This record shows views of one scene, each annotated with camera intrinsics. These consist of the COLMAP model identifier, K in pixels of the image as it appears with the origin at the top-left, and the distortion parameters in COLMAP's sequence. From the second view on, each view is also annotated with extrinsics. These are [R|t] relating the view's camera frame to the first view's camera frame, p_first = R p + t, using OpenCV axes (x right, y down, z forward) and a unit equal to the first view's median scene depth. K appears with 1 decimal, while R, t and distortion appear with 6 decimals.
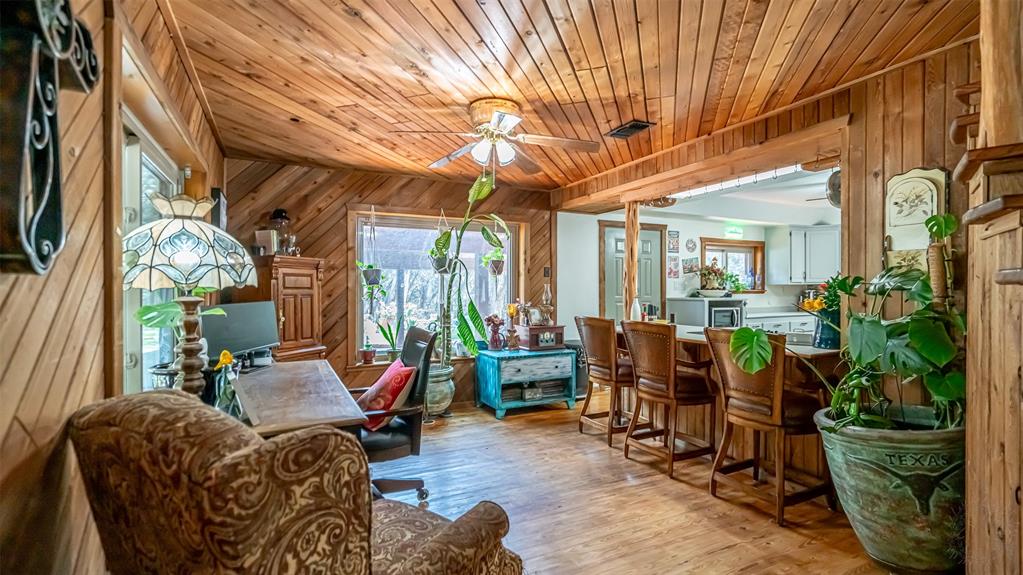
lens RADIAL K [[471.0, 0, 511.5], [0, 471.0, 287.5], [0, 0, 1]] dist [-0.044026, 0.033796]
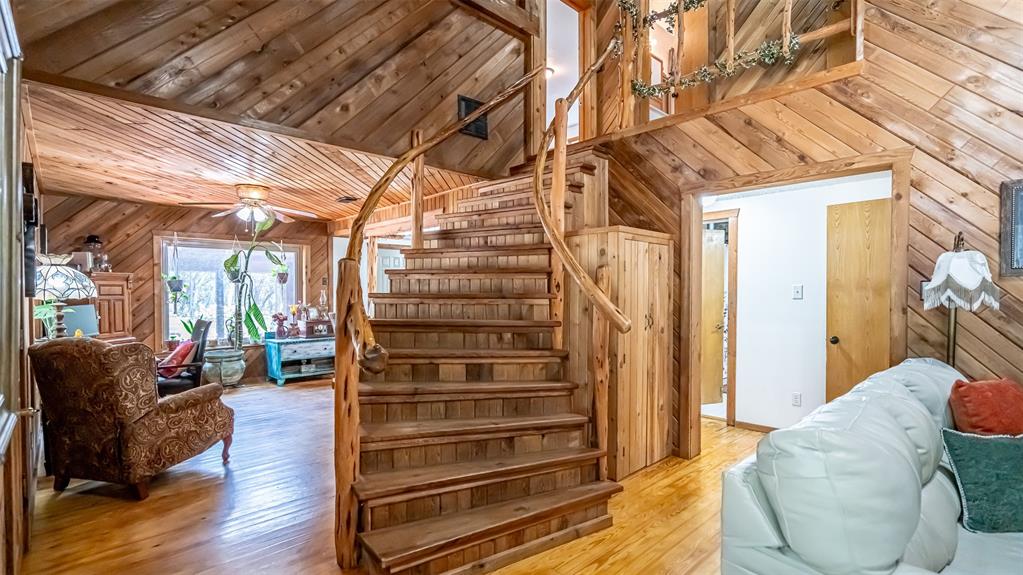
lens RADIAL K [[466.8, 0, 492.2], [0, 466.8, 297.3], [0, 0, 1]] dist [-0.001325, -0.000070]
pose [[0.960812, -0.004938, 0.277156, 0.202550], [-0.000564, 0.999804, 0.019769, -0.016263], [-0.277199, -0.019151, 0.960622, -0.530936]]
